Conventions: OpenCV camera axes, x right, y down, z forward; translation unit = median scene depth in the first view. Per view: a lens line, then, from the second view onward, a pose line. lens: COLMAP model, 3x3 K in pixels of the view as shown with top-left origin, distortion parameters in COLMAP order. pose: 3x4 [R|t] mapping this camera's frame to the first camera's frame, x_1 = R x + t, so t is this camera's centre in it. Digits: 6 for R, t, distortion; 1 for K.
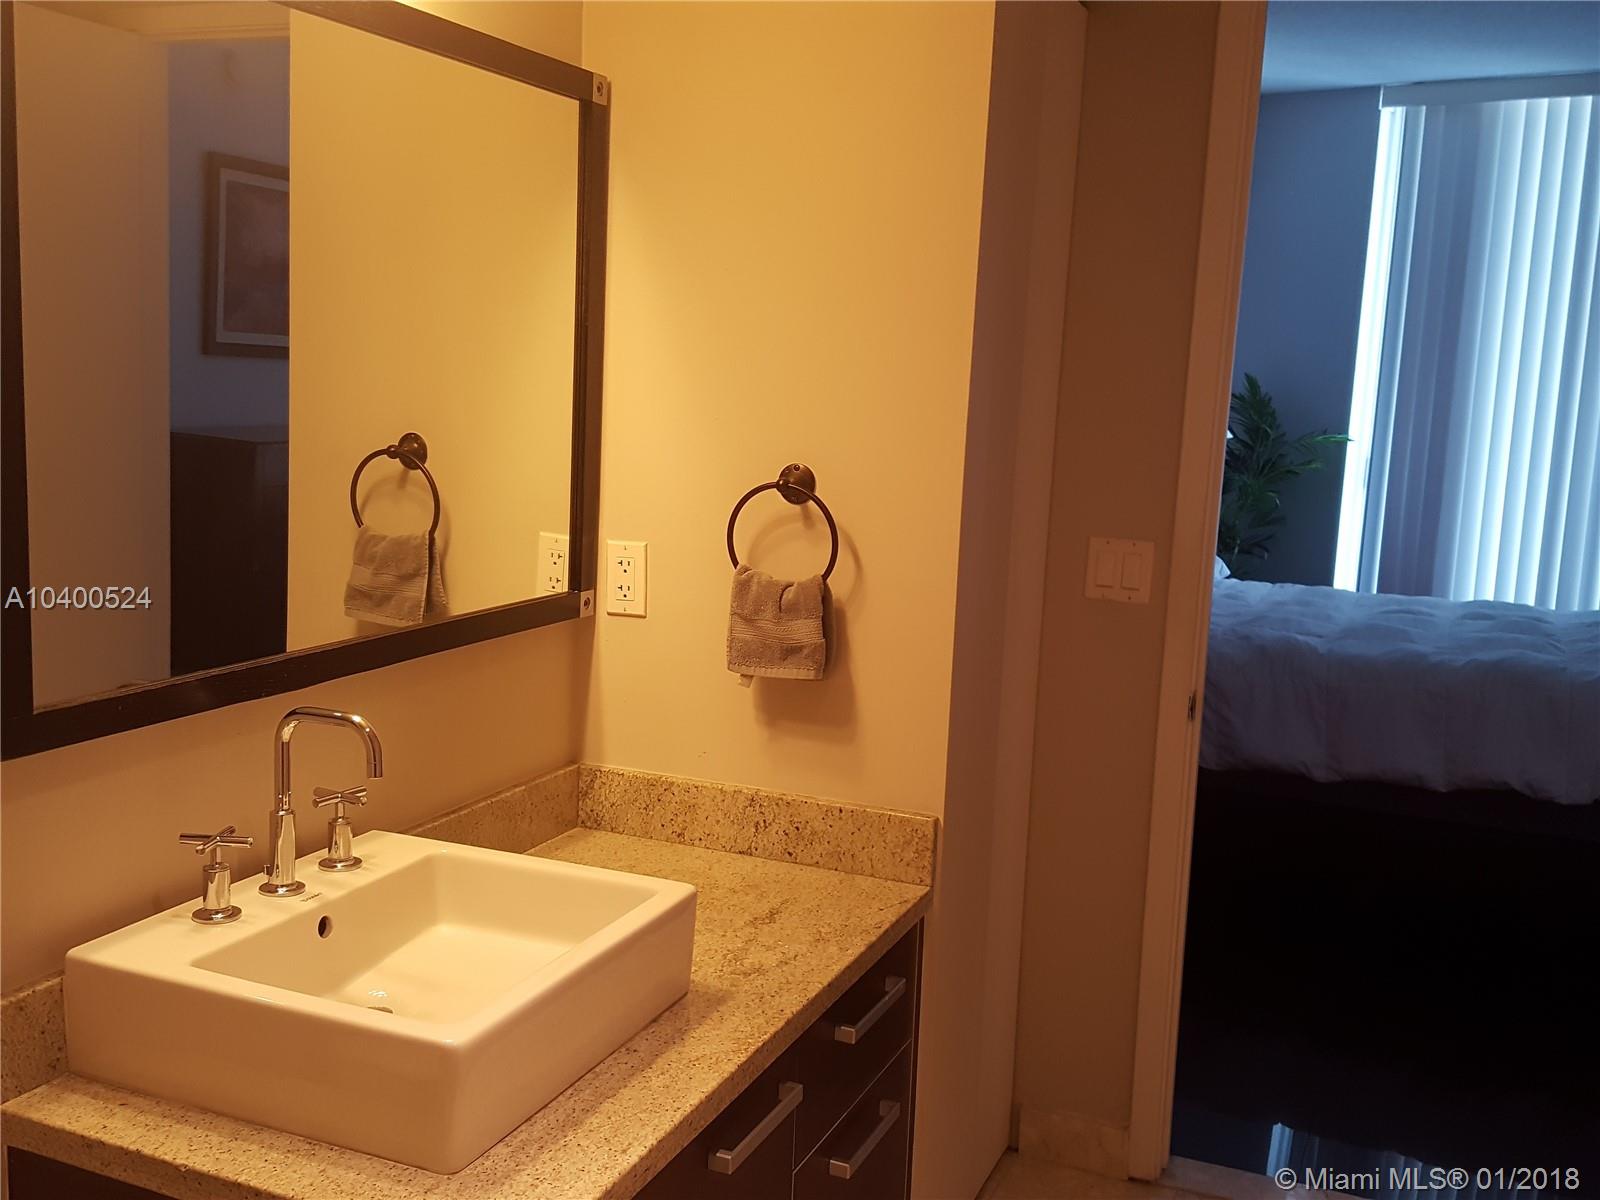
lens RADIAL K [[1578.2, 0, 798.1], [0, 1578.2, 603.4], [0, 0, 1]] dist [0.043326, 0.000000]
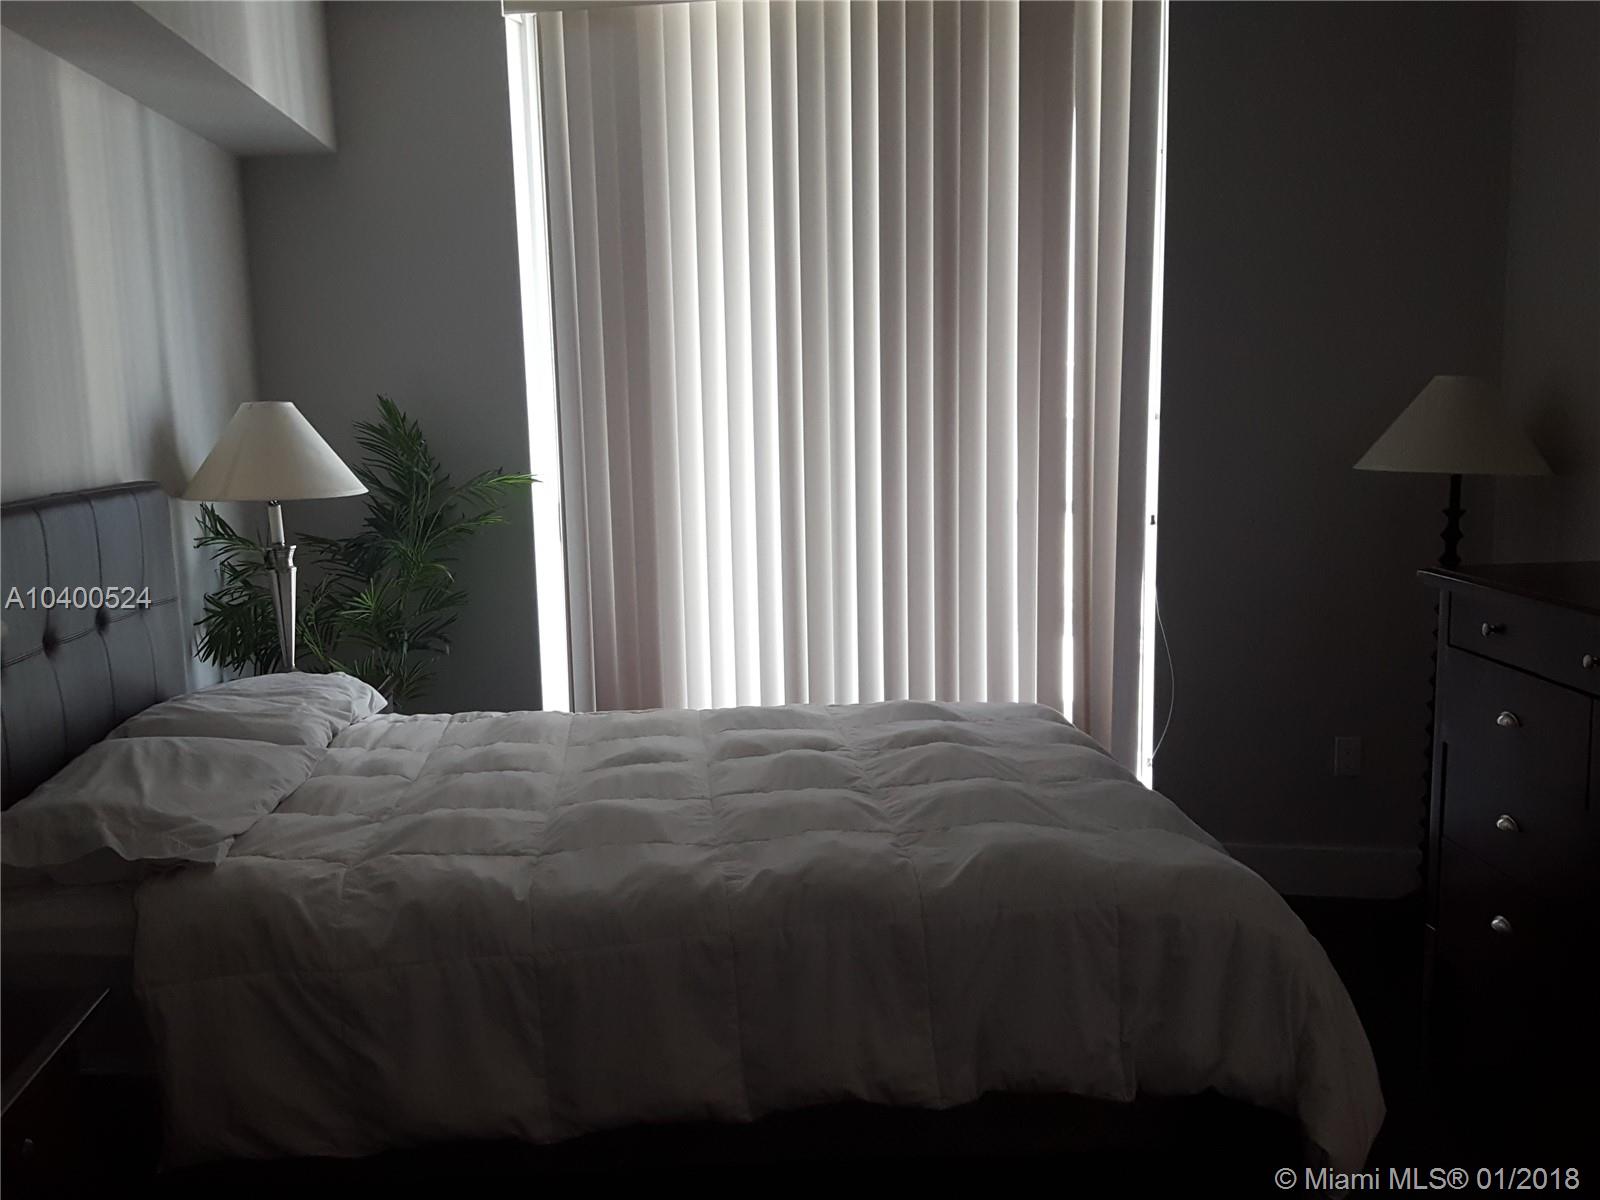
lens RADIAL K [[1578.2, 0, 800.3], [0, 1578.2, 598.5], [0, 0, 1]] dist [0.043326, 0.000000]
pose [[0.881709, -0.135492, 0.451920, 0.135672], [0.138460, 0.990009, 0.026680, -0.057559], [-0.451020, 0.039049, 0.891659, 0.341386]]
